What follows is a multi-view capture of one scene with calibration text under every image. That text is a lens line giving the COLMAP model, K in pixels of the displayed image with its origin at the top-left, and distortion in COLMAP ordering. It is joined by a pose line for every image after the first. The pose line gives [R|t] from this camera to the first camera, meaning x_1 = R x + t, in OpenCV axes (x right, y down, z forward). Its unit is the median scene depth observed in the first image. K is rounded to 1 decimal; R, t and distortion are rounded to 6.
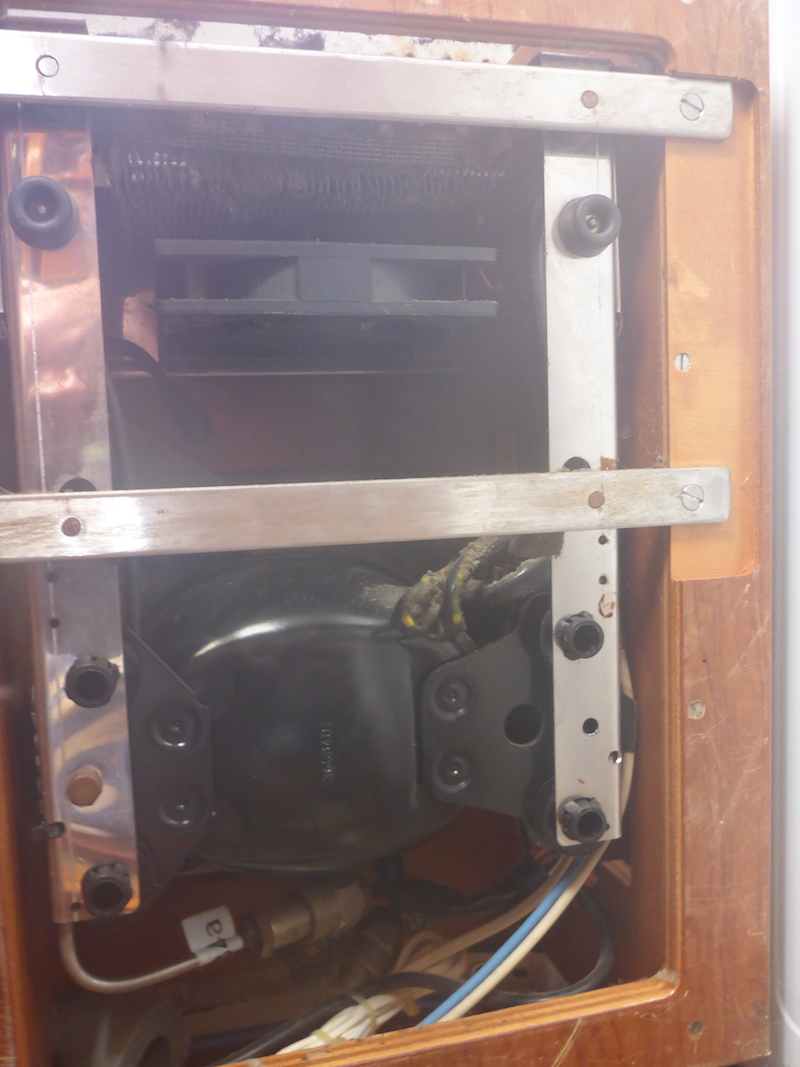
lens RADIAL K [[903.1, 0, 390.4], [0, 903.1, 532.5], [0, 0, 1]] dist [-0.012690, -0.001980]
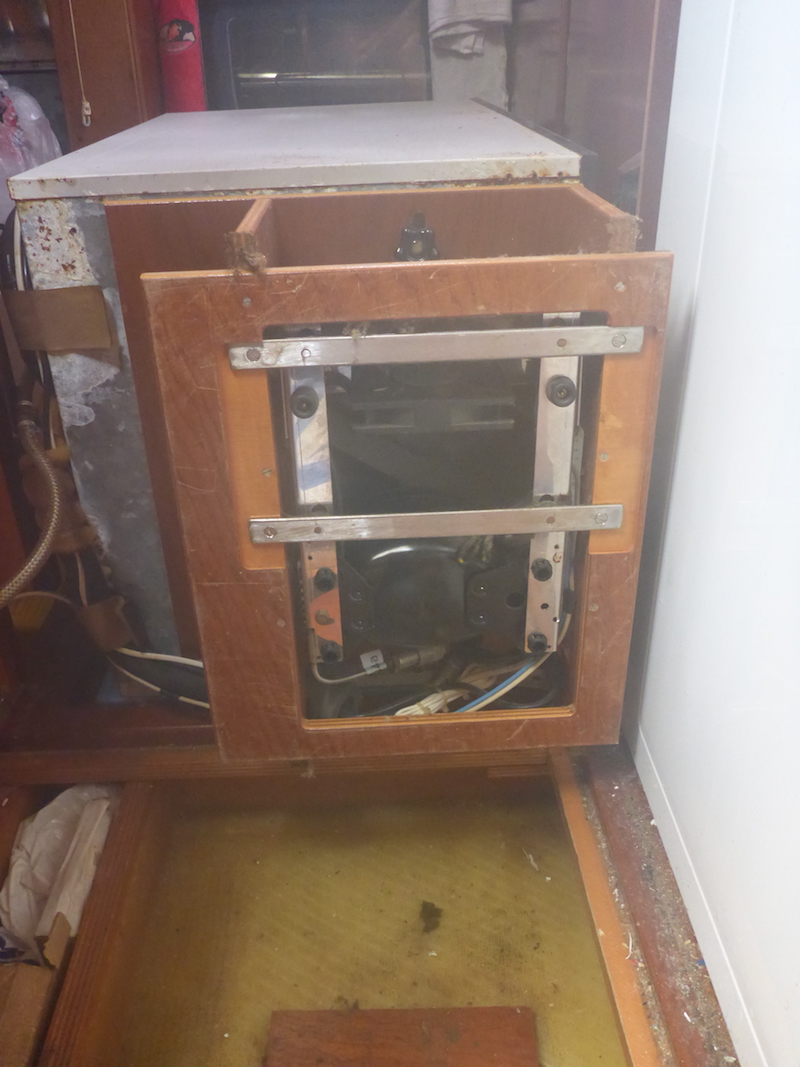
lens RADIAL K [[903.1, 0, 390.4], [0, 903.1, 532.5], [0, 0, 1]] dist [-0.012690, -0.001980]
pose [[0.976697, 0.109414, -0.184639, 0.247635], [-0.026114, 0.914487, 0.403772, -0.835566], [0.213029, -0.389541, 0.896034, -0.976705]]
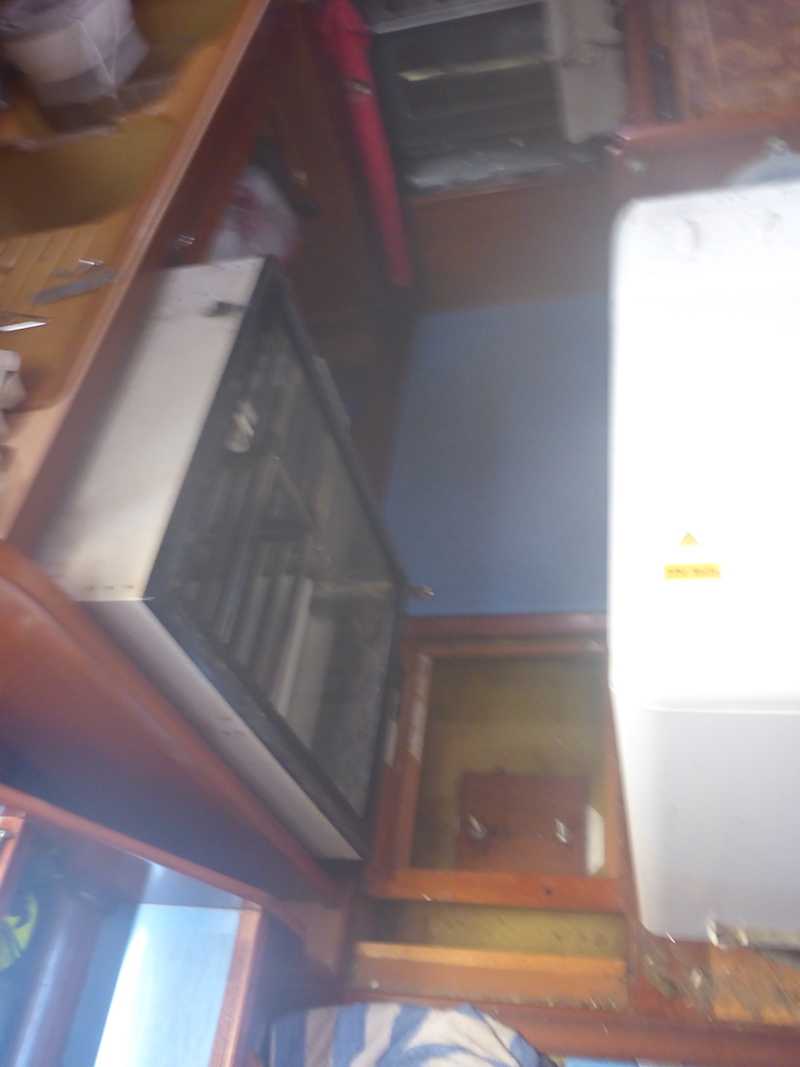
lens RADIAL K [[903.1, 0, 390.4], [0, 903.1, 532.5], [0, 0, 1]] dist [-0.012690, -0.001980]
pose [[0.911751, 0.167972, -0.374829, 0.958604], [0.173422, 0.669806, 0.722000, -3.460959], [0.372338, -0.723288, 0.581566, -1.574831]]
